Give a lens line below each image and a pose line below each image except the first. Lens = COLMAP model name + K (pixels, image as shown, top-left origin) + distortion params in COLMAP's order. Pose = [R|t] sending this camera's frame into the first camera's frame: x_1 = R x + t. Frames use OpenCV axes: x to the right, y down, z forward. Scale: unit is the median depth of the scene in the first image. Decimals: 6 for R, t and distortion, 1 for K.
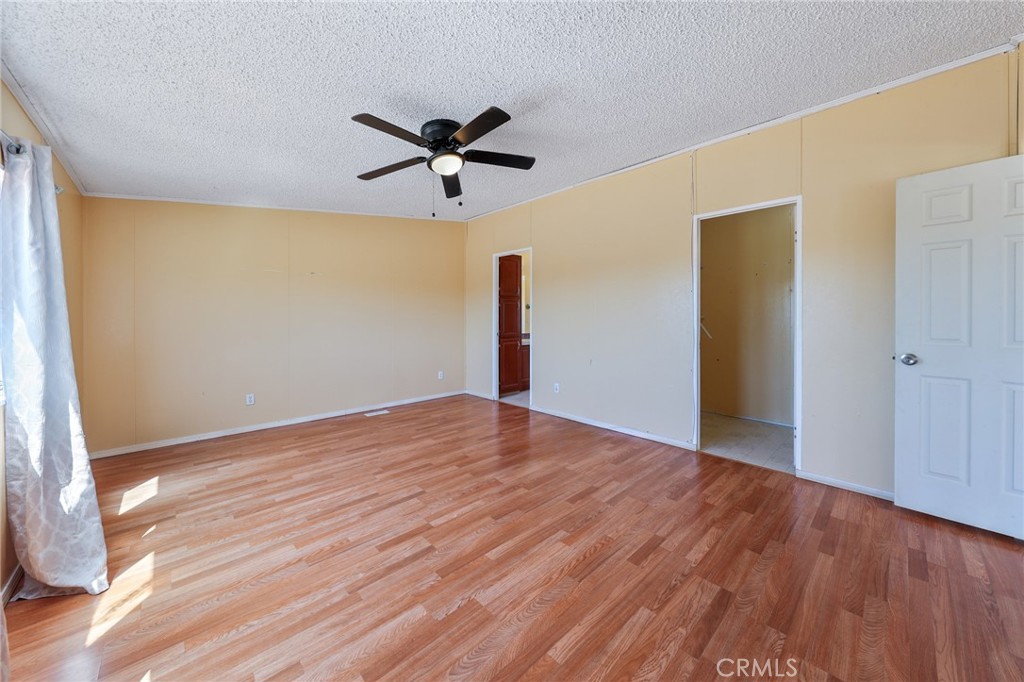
lens RADIAL K [[372.0, 0, 509.1], [0, 372.0, 318.6], [0, 0, 1]] dist [-0.000680, -0.000218]
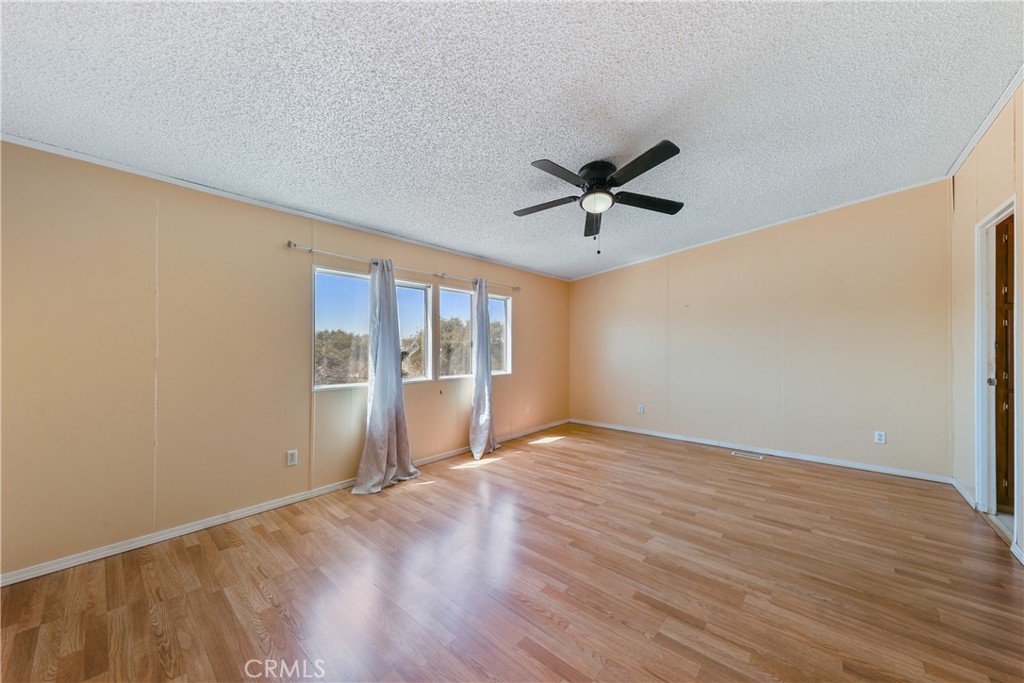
lens RADIAL K [[357.9, 0, 513.1], [0, 357.9, 343.5], [0, 0, 1]] dist [-0.001171, -0.000332]
pose [[0.103649, -0.003971, -0.994606, 0.828951], [-0.008488, 0.999952, -0.004877, -0.011803], [0.994578, 0.008948, 0.103611, 0.645878]]
